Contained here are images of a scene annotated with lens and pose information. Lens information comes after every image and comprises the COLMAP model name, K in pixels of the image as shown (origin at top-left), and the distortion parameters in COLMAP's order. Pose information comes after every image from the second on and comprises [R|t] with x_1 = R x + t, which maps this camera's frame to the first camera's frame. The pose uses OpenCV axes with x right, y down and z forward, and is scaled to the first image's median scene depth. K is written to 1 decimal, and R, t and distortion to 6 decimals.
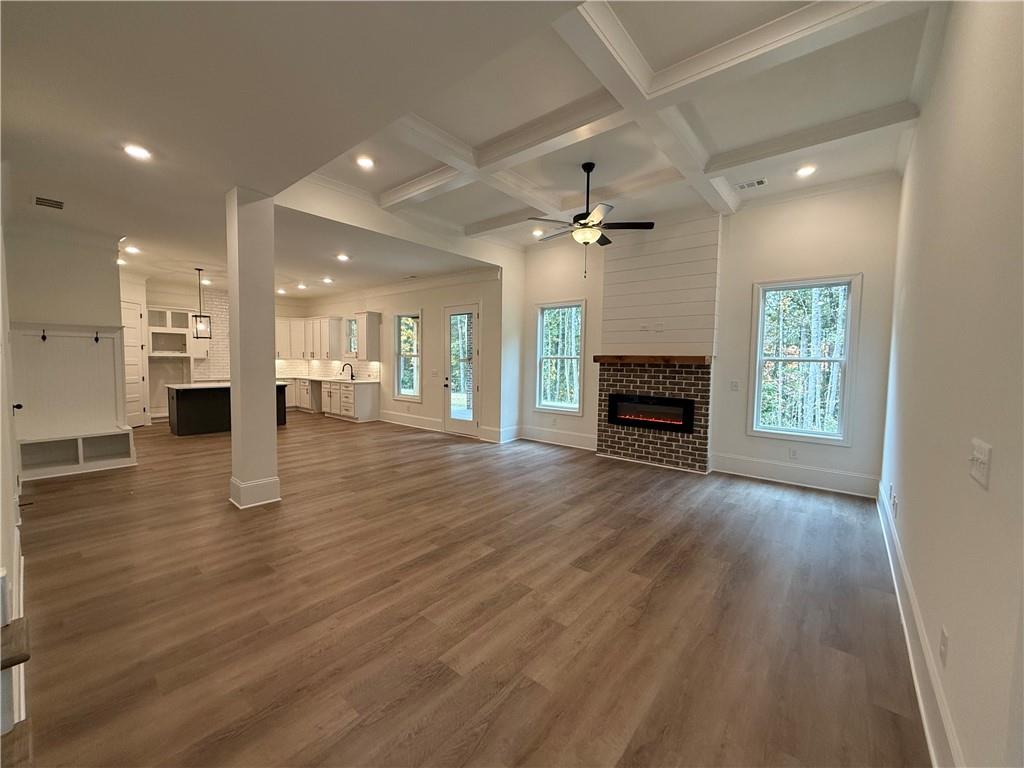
lens RADIAL K [[407.3, 0, 508.7], [0, 407.3, 383.7], [0, 0, 1]] dist [-0.000088, -0.000092]
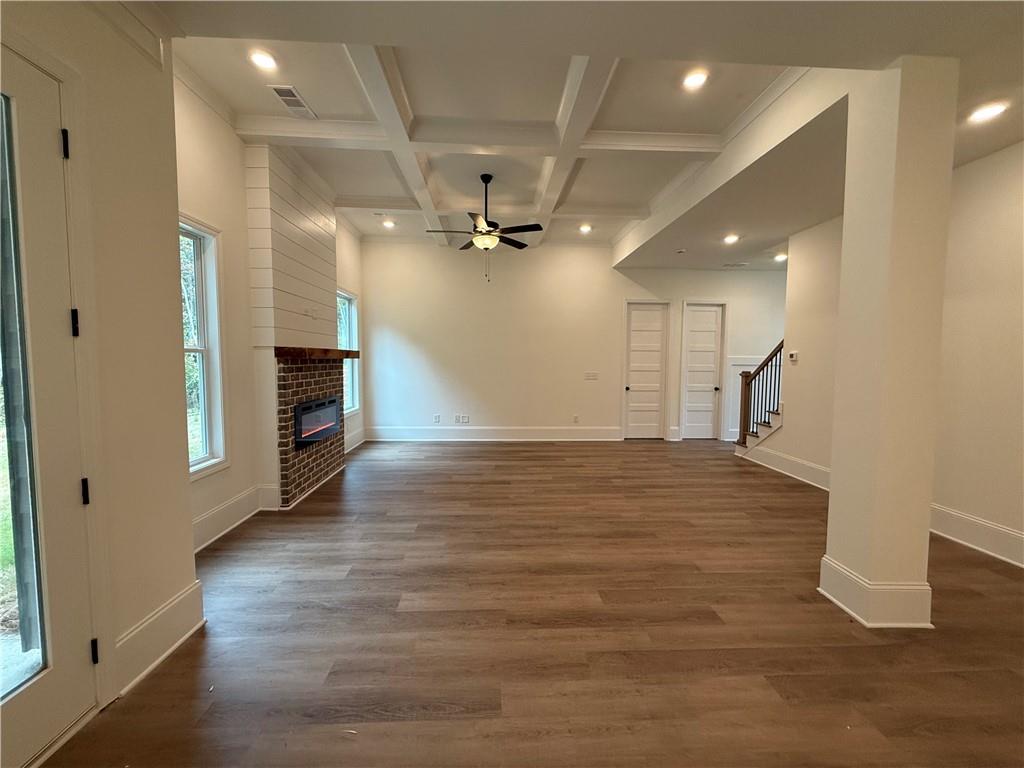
lens RADIAL K [[407.3, 0, 508.7], [0, 407.3, 383.7], [0, 0, 1]] dist [-0.000088, -0.000092]
pose [[-0.672483, -0.066226, 0.737144, -0.518959], [0.027070, 0.993121, 0.113919, -0.086194], [-0.739618, 0.096563, -0.666064, 1.324199]]
